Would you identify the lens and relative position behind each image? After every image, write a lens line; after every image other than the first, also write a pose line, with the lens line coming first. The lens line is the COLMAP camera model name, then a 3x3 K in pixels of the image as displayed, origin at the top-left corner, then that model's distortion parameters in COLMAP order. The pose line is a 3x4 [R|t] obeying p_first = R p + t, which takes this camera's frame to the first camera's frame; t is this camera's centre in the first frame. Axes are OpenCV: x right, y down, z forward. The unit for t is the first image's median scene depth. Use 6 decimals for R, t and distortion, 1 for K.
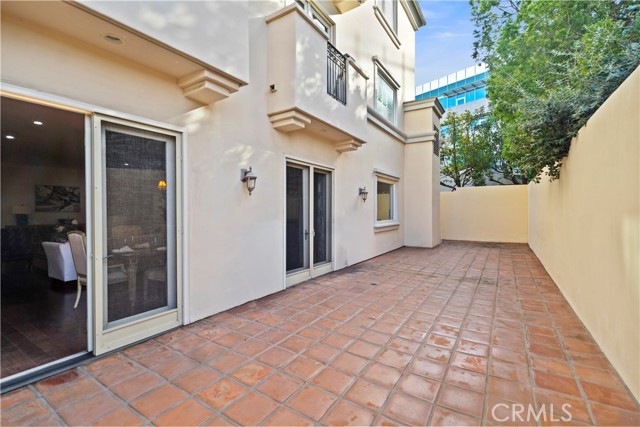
lens RADIAL K [[292.9, 0, 319.1], [0, 292.9, 214.7], [0, 0, 1]] dist [0.011088, -0.000774]
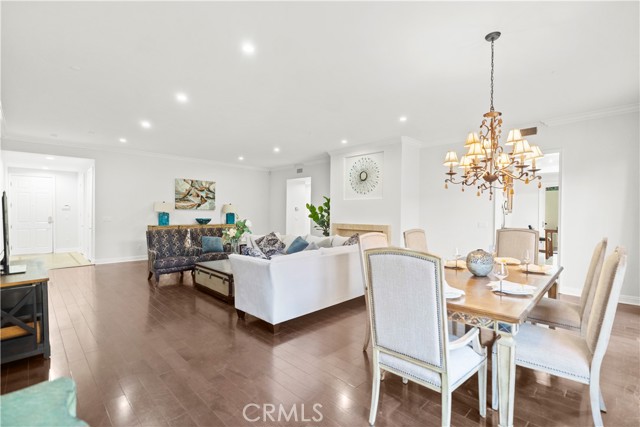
lens RADIAL K [[292.9, 0, 320.7], [0, 292.9, 213.1], [0, 0, 1]] dist [0.011088, -0.000774]
pose [[0.975949, 0.003854, -0.217963, -0.345491], [-0.006738, 0.999899, -0.012489, 0.007365], [0.217893, 0.013658, 0.975877, 0.247398]]
